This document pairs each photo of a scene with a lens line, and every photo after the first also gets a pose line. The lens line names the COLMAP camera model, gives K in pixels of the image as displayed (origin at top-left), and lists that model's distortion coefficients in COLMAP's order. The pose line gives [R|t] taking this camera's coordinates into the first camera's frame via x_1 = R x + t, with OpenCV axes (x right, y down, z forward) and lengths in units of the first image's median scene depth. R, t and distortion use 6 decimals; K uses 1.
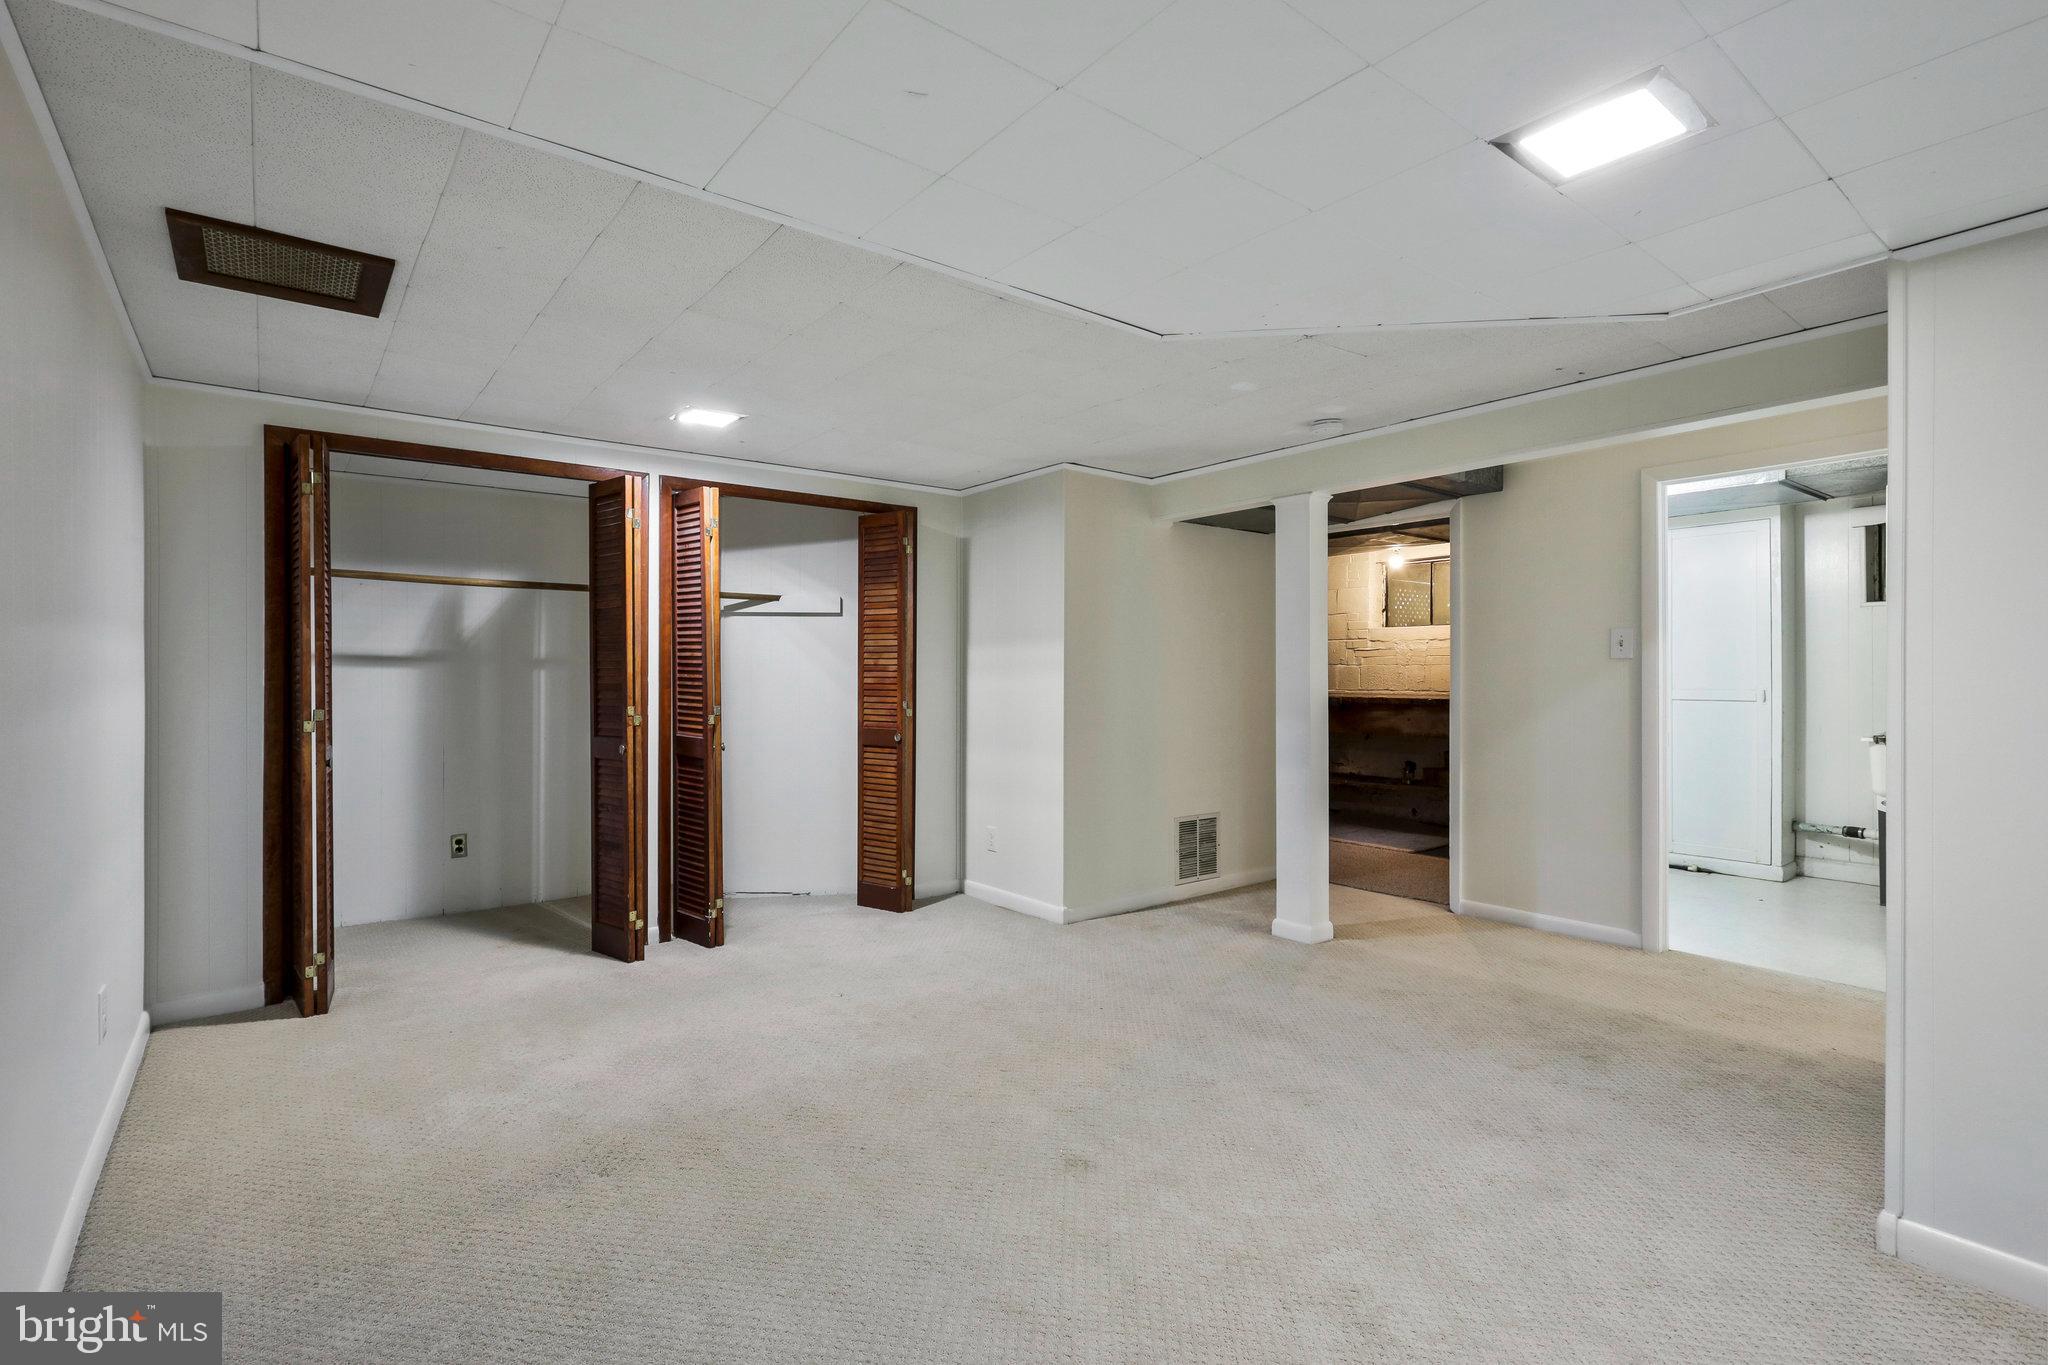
lens RADIAL K [[957.8, 0, 1016.3], [0, 957.8, 676.0], [0, 0, 1]] dist [-0.000026, 0.000044]
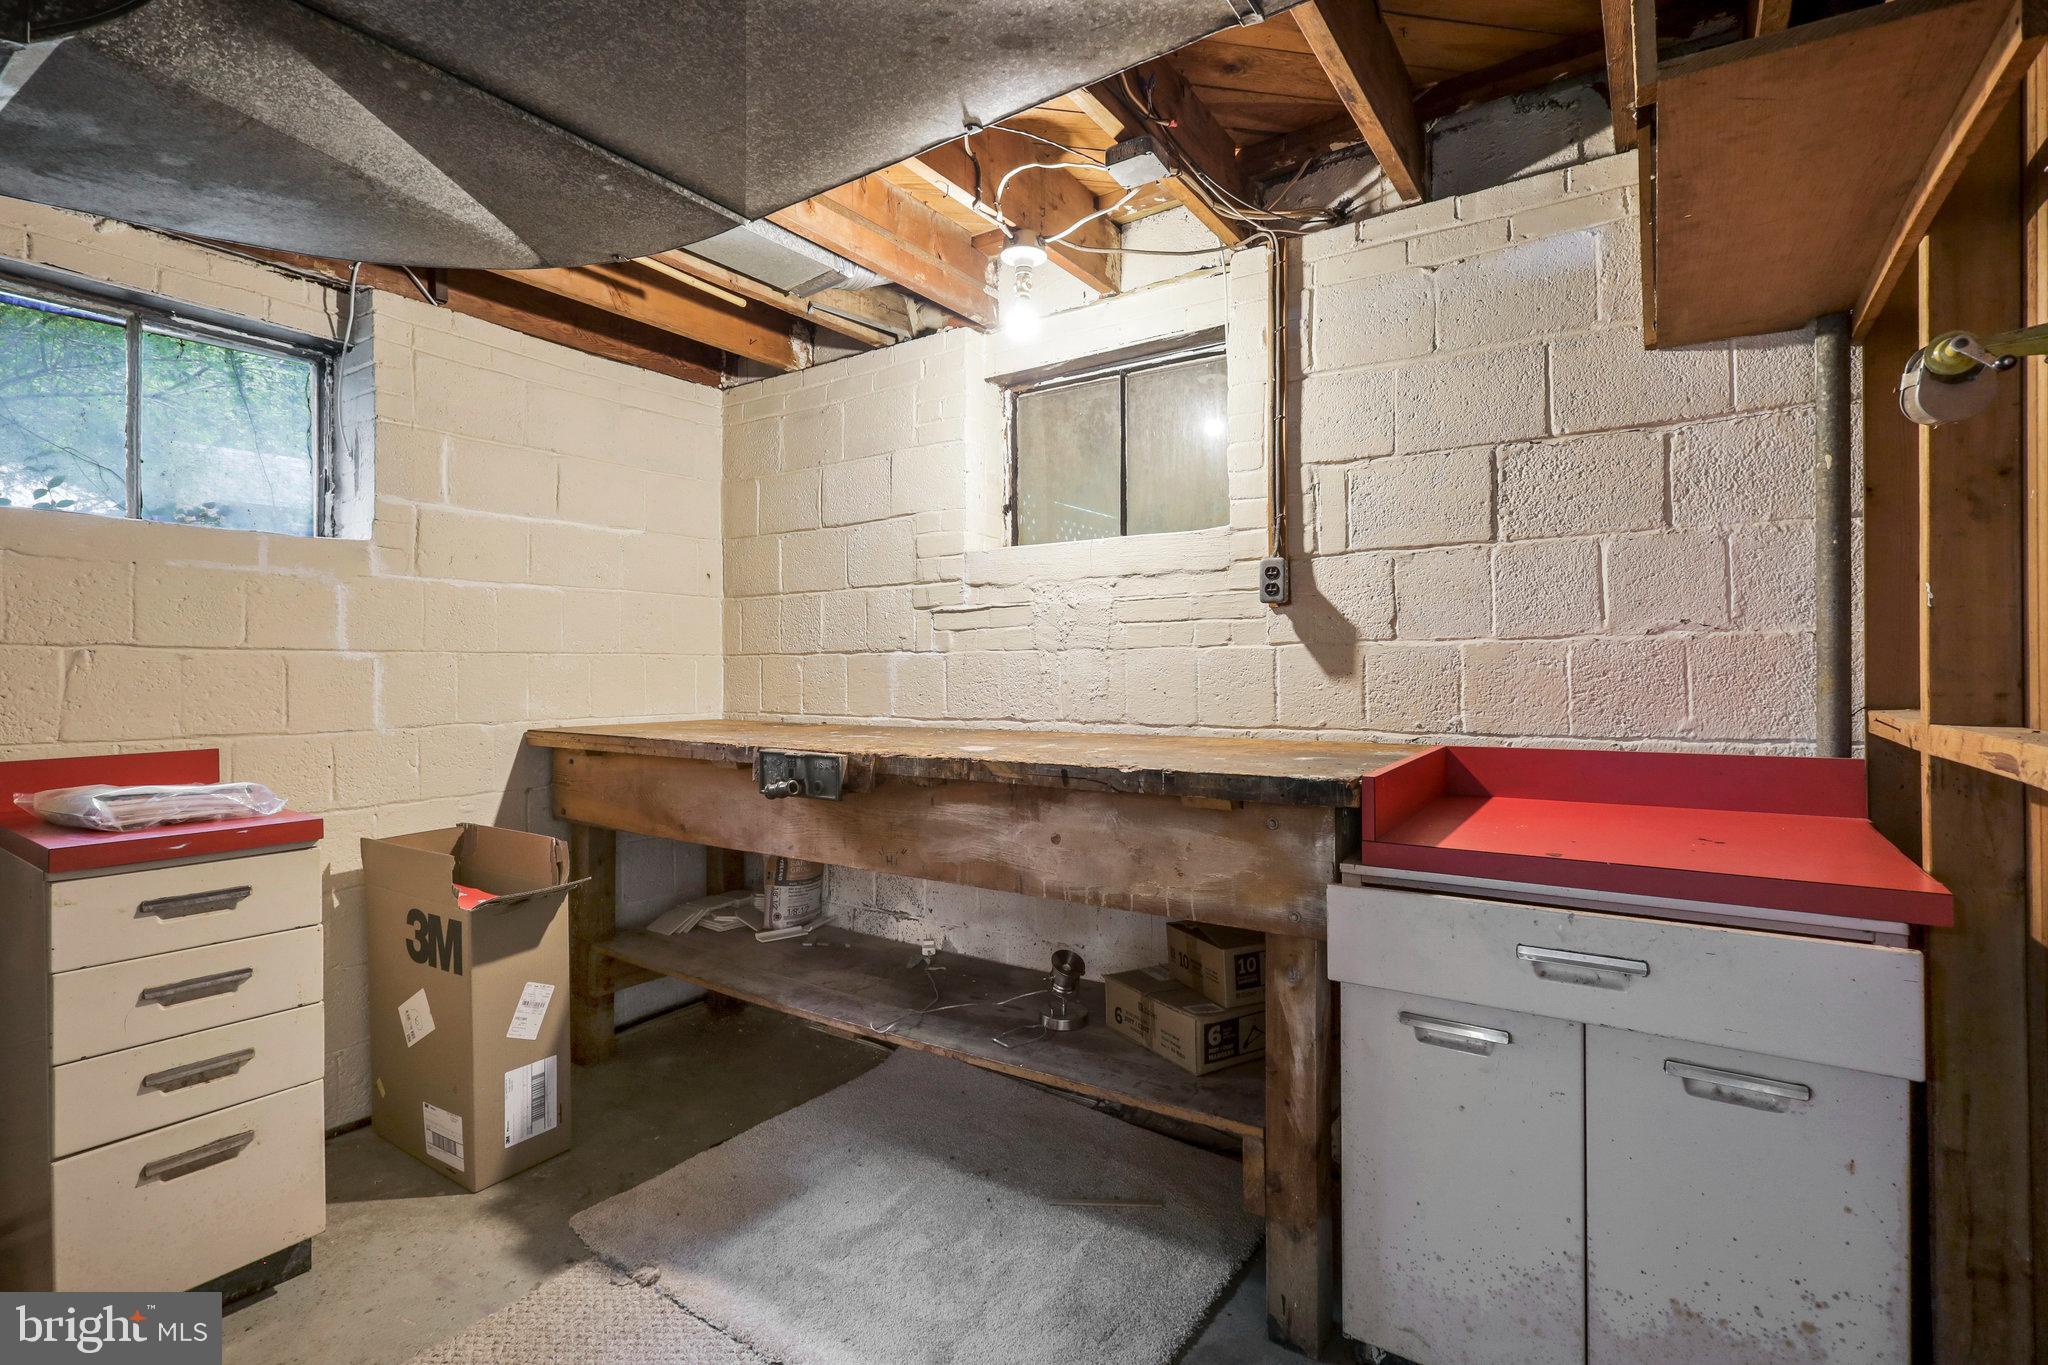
lens RADIAL K [[957.8, 0, 1025.5], [0, 957.8, 676.6], [0, 0, 1]] dist [-0.000026, 0.000044]
pose [[0.949155, -0.005038, 0.314768, 0.276962], [0.005275, 0.999986, 0.000099, -0.001435], [-0.314764, 0.001566, 0.949169, 0.651026]]
